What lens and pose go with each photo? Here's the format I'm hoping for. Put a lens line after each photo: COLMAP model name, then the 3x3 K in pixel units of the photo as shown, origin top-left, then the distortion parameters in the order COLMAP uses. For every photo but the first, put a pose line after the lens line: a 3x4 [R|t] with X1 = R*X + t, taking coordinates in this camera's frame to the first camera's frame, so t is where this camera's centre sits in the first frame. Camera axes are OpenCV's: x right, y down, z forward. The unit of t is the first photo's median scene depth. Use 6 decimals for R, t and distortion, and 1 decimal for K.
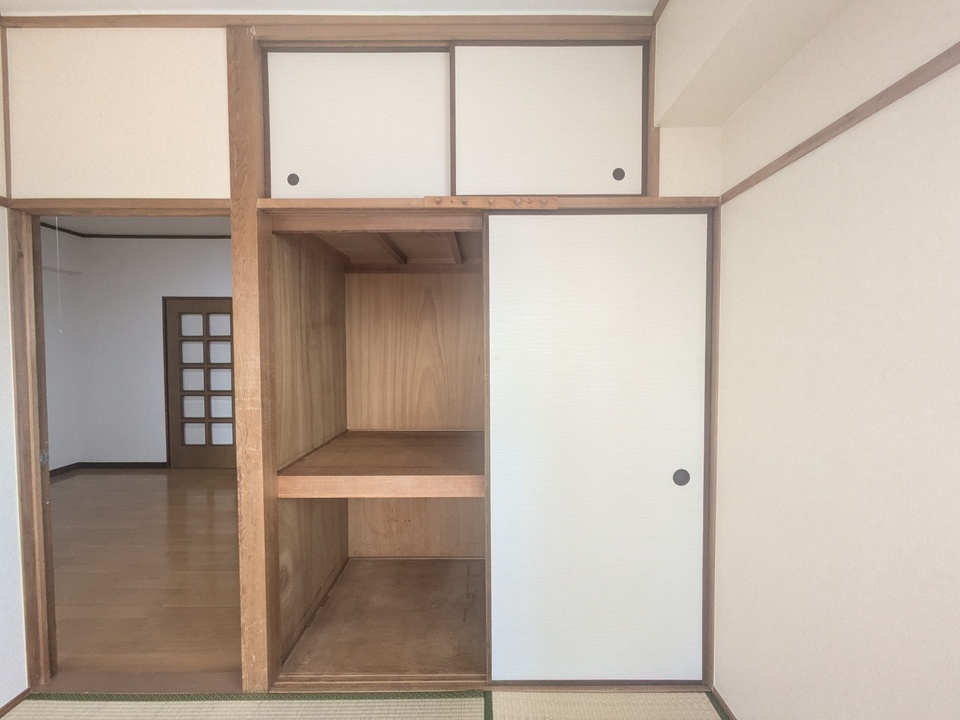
lens RADIAL K [[384.4, 0, 481.2], [0, 384.4, 359.6], [0, 0, 1]] dist [-0.002088, -0.000481]
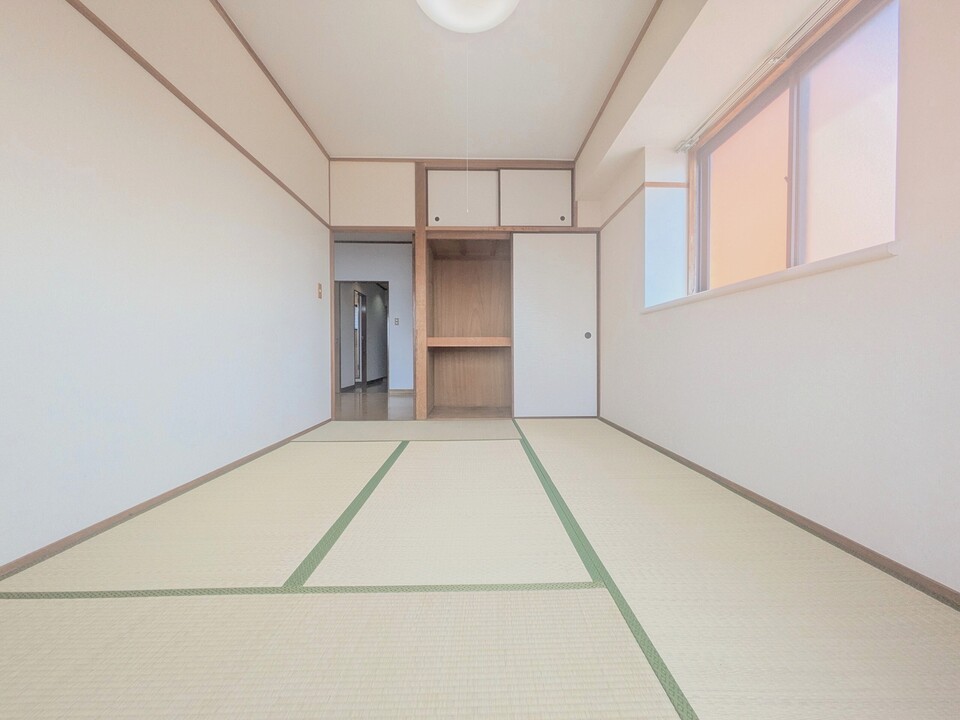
lens RADIAL K [[384.4, 0, 481.3], [0, 384.4, 358.9], [0, 0, 1]] dist [-0.002088, -0.000481]
pose [[0.999733, -0.000263, 0.023101, -0.257847], [0.000723, 0.999802, -0.019888, 0.528508], [-0.023091, 0.019900, 0.999535, -1.590311]]
